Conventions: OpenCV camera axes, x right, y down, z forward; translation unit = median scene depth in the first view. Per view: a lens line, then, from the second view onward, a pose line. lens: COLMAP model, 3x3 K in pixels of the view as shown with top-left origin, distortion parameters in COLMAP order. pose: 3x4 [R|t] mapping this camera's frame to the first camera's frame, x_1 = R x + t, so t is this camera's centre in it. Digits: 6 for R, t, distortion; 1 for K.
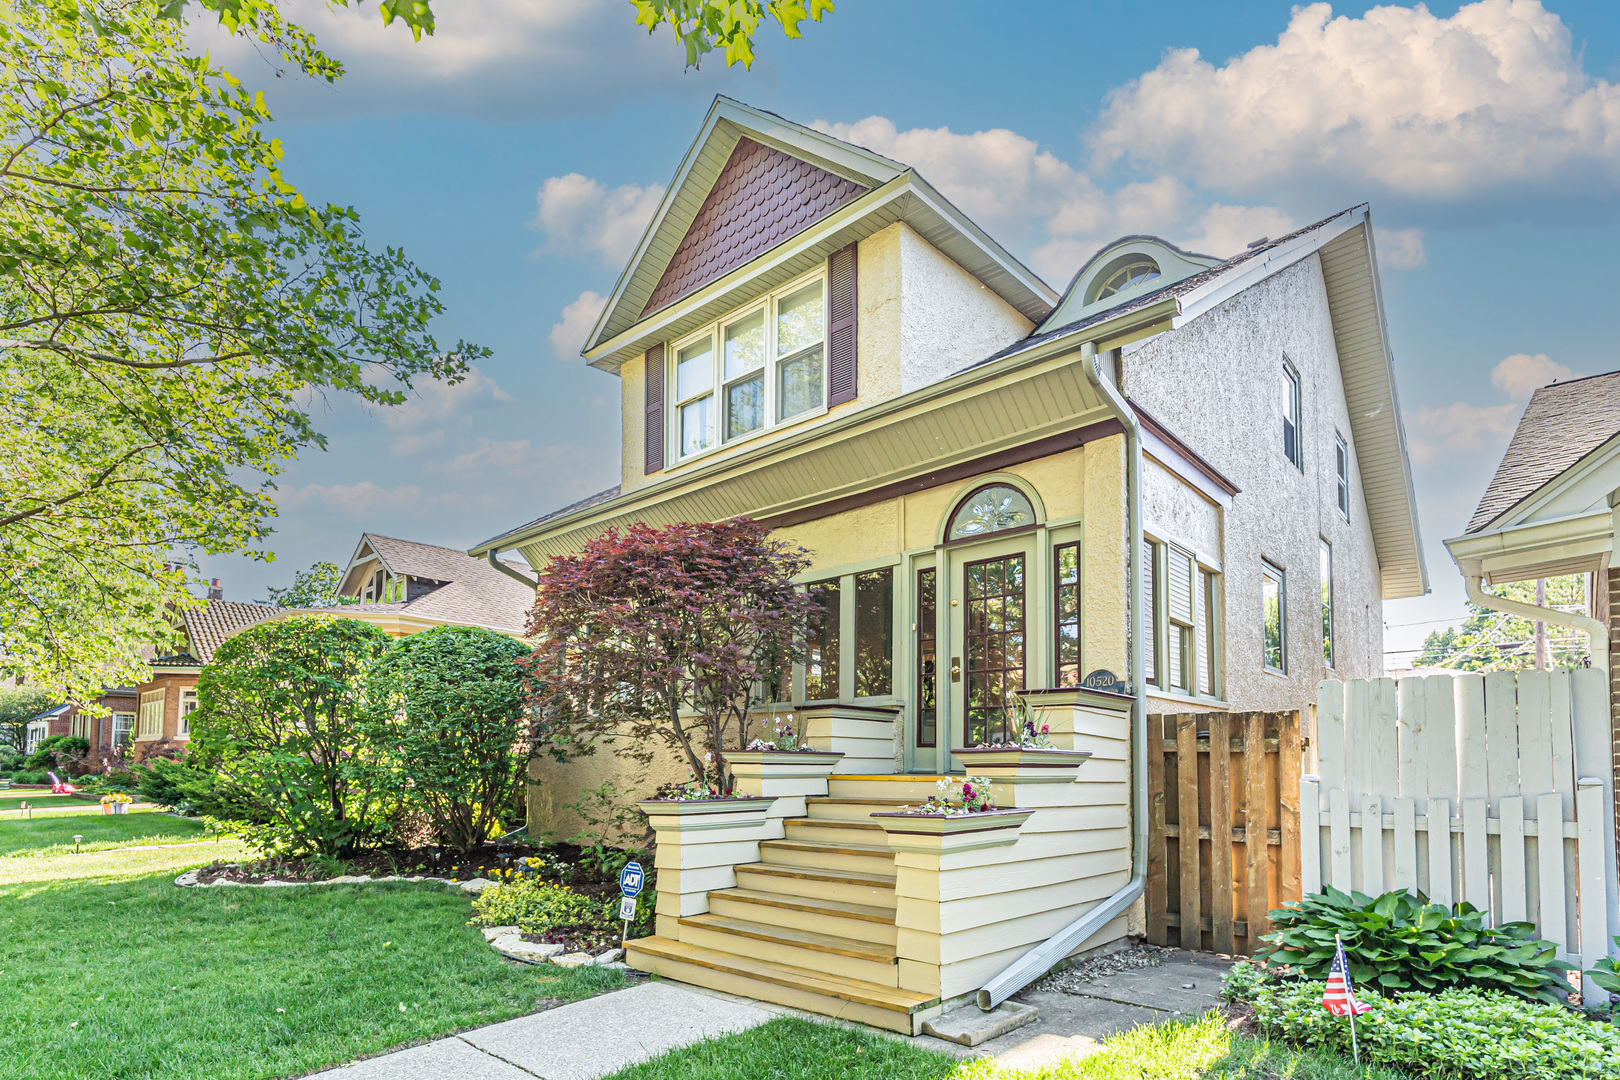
lens RADIAL K [[717.5, 0, 810.0], [0, 717.5, 540.0], [0, 0, 1]] dist [0.000326, -0.000087]
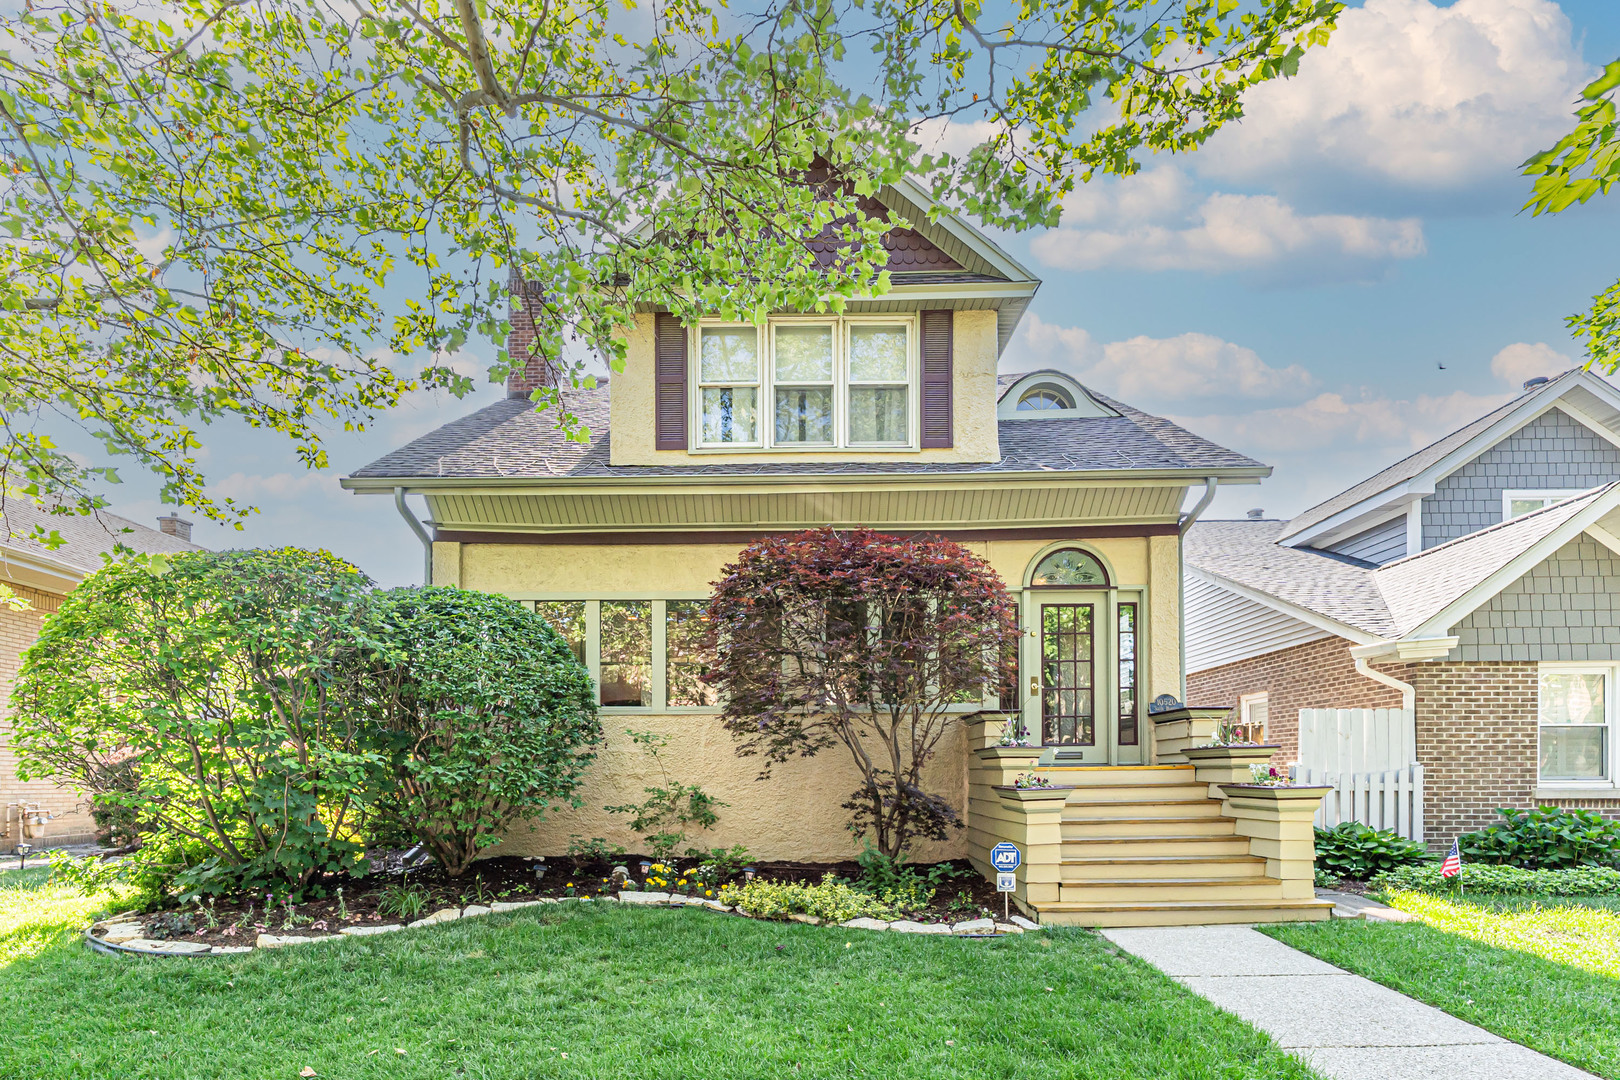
lens RADIAL K [[720.5, 0, 809.3], [0, 720.5, 565.7], [0, 0, 1]] dist [0.001562, -0.000057]
pose [[0.793133, 0.154096, 0.589232, -0.731120], [-0.169691, 0.985065, -0.029202, 0.059689], [-0.584932, -0.076826, 0.807436, 0.170628]]
